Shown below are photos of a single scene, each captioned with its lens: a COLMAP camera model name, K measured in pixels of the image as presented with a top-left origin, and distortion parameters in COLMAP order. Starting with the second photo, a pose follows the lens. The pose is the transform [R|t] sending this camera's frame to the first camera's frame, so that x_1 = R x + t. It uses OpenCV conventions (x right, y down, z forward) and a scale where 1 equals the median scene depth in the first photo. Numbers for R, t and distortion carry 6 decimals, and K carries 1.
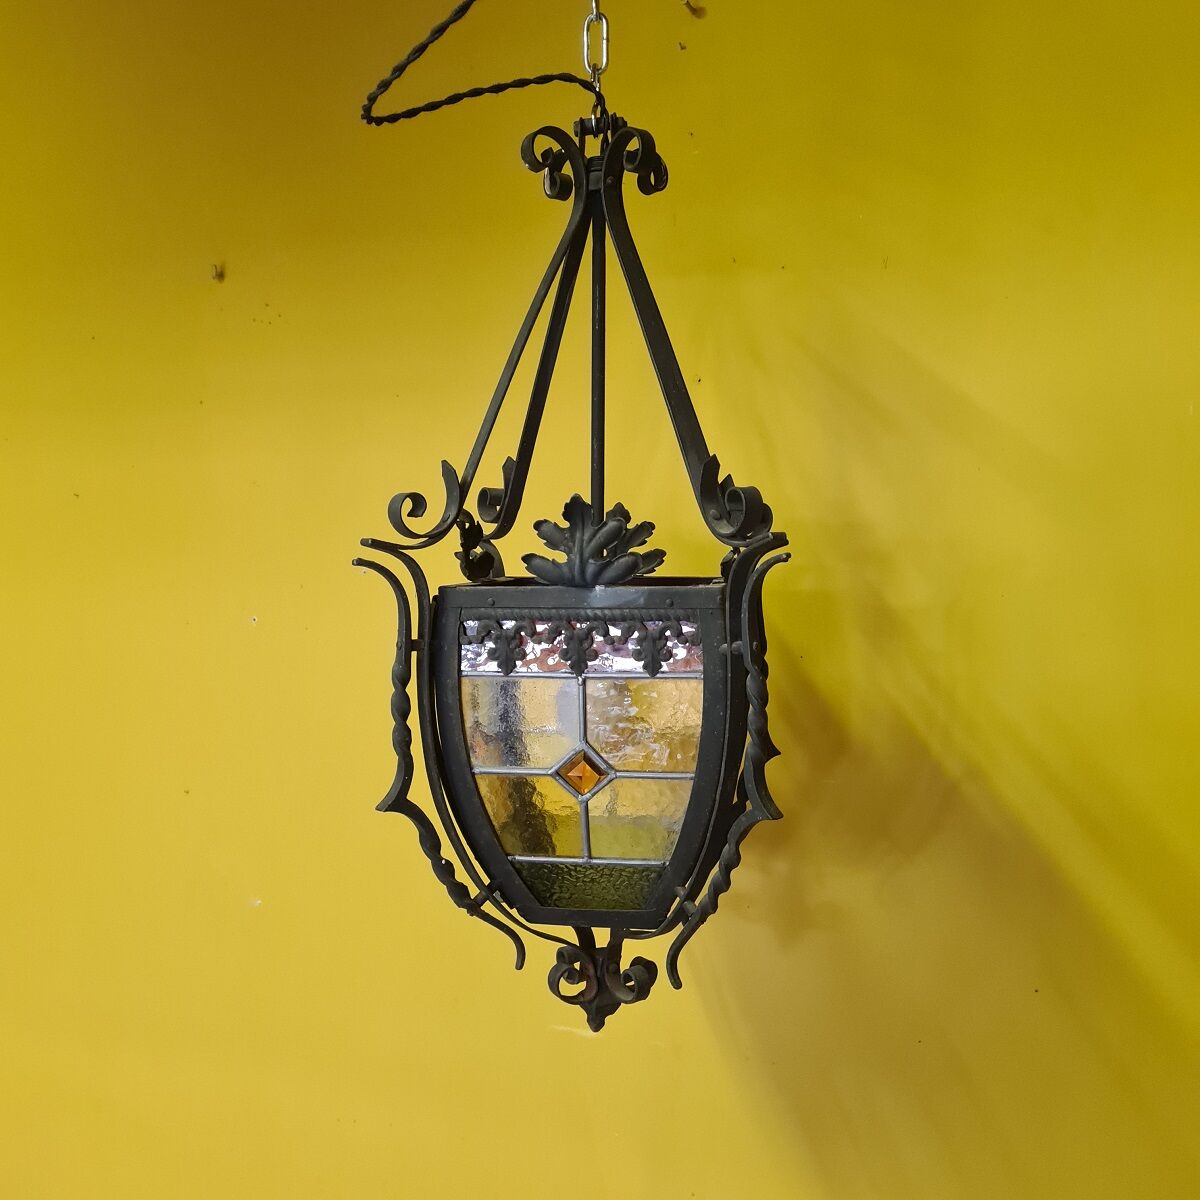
lens RADIAL K [[1210.4, 0, 598.2], [0, 1210.4, 625.8], [0, 0, 1]] dist [0.022582, 0.000000]
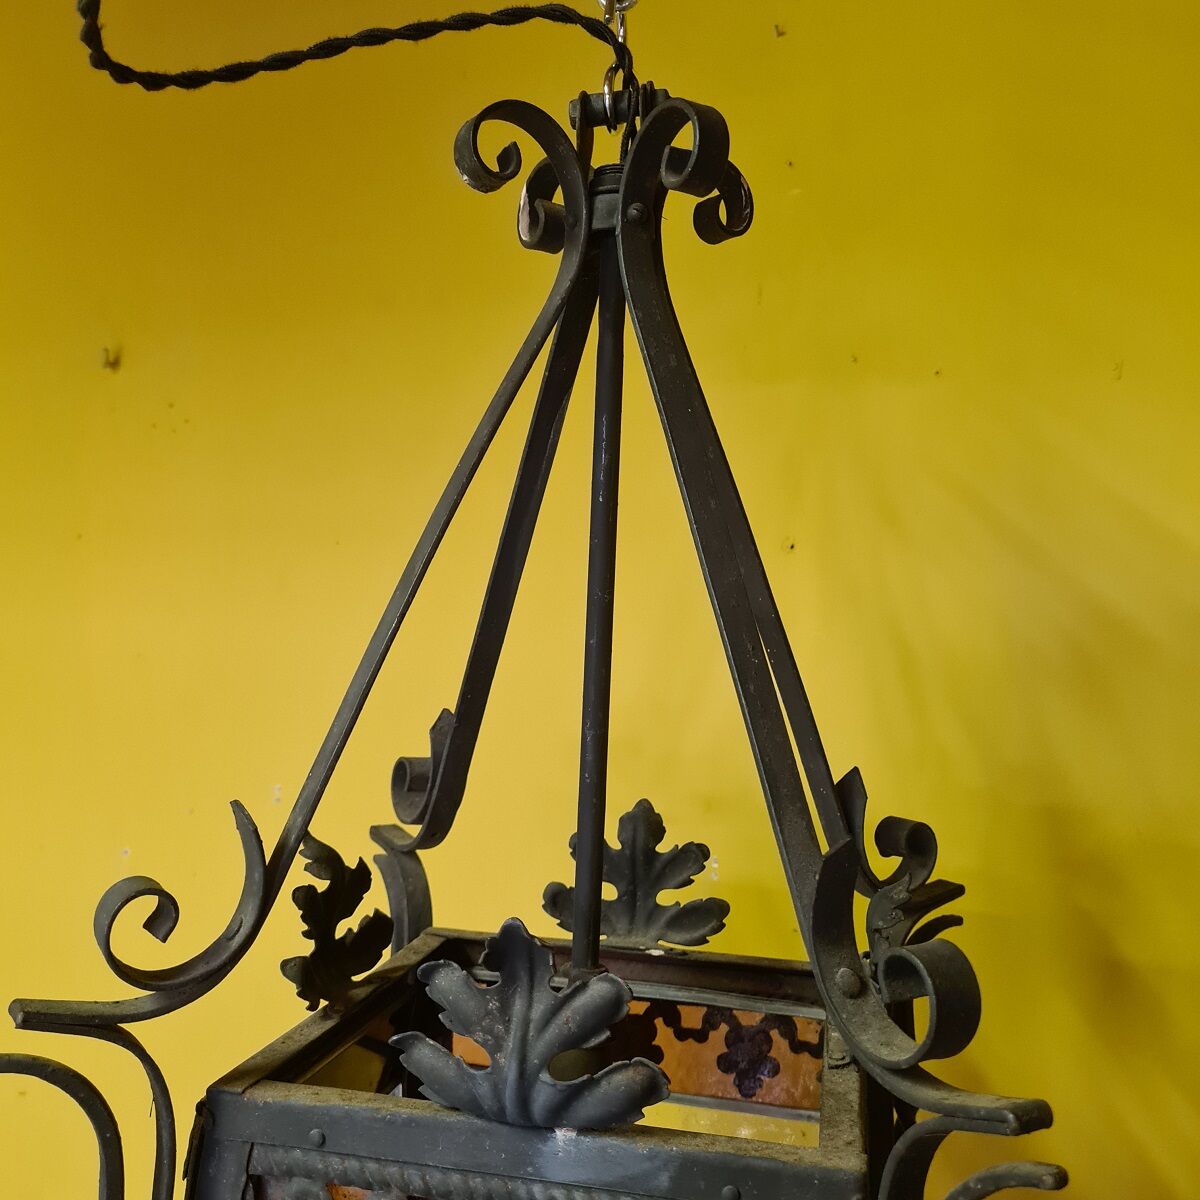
lens RADIAL K [[1210.4, 0, 571.6], [0, 1210.4, 591.8], [0, 0, 1]] dist [0.022582, 0.000000]
pose [[0.996268, 0.033824, -0.079412, 0.028873], [-0.040549, 0.995584, -0.084660, -0.172383], [0.076198, 0.087564, 0.993240, 0.529768]]
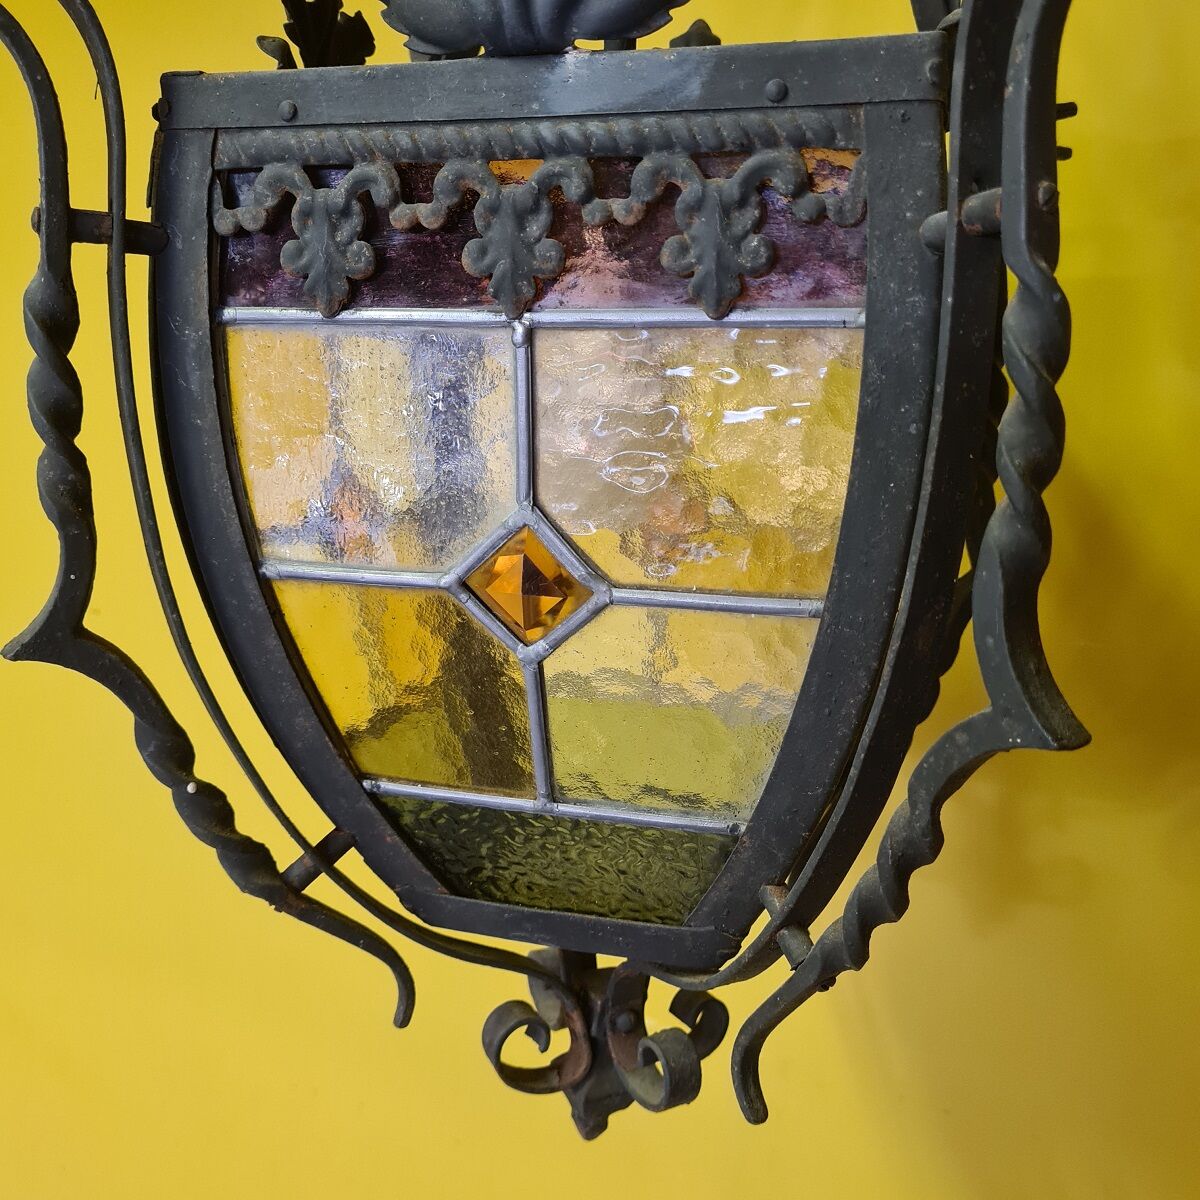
lens RADIAL K [[1210.4, 0, 594.0], [0, 1210.4, 618.1], [0, 0, 1]] dist [0.022582, 0.000000]
pose [[0.990586, 0.047815, -0.128268, 0.055087], [-0.032161, 0.992077, 0.121445, 0.080793], [0.133058, -0.116176, 0.984276, 0.601184]]
